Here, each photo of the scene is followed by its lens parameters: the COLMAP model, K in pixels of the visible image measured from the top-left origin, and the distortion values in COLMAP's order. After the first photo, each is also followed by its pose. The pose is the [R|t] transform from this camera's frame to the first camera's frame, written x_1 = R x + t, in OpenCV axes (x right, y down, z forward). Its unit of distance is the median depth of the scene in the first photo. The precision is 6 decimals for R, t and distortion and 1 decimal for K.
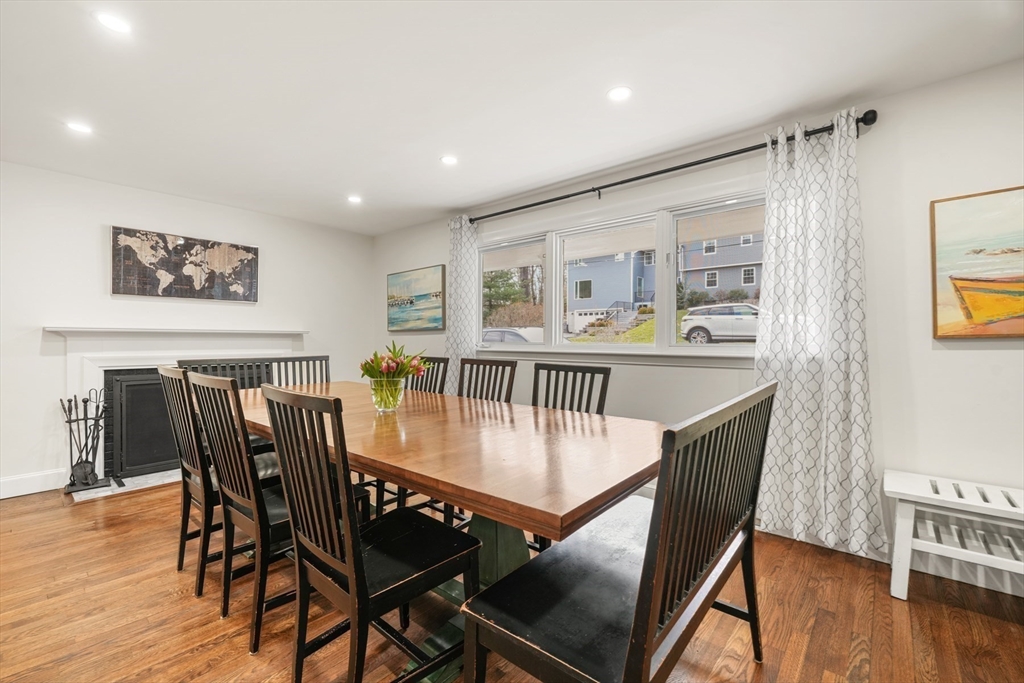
lens RADIAL K [[430.2, 0, 510.1], [0, 430.2, 340.6], [0, 0, 1]] dist [-0.004690, -0.000061]
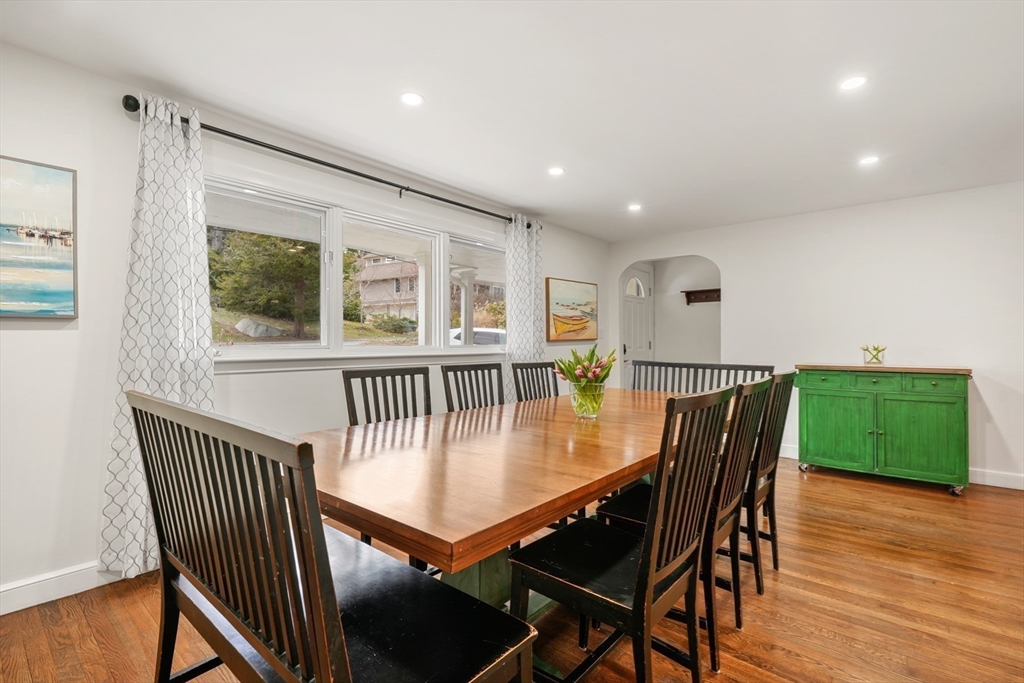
lens RADIAL K [[450.8, 0, 510.1], [0, 450.8, 341.3], [0, 0, 1]] dist [-0.003222, -0.000625]
pose [[0.018210, -0.005820, 0.999817, -1.310172], [-0.006068, 0.999964, 0.005932, -0.015396], [-0.999816, -0.006175, 0.018174, 1.166716]]
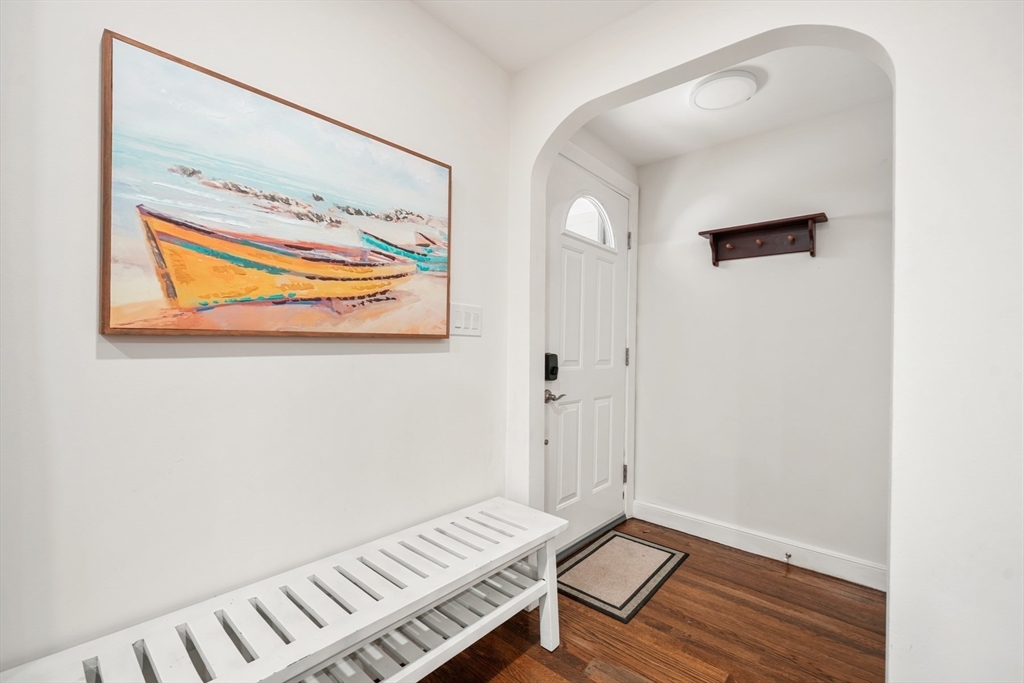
lens RADIAL K [[430.2, 0, 512.4], [0, 430.2, 341.5], [0, 0, 1]] dist [-0.004690, -0.000061]
pose [[0.018391, 0.005026, 0.999818, 0.551809], [-0.027628, 0.999608, -0.004517, -0.007275], [-0.999449, -0.027540, 0.018522, 0.564230]]
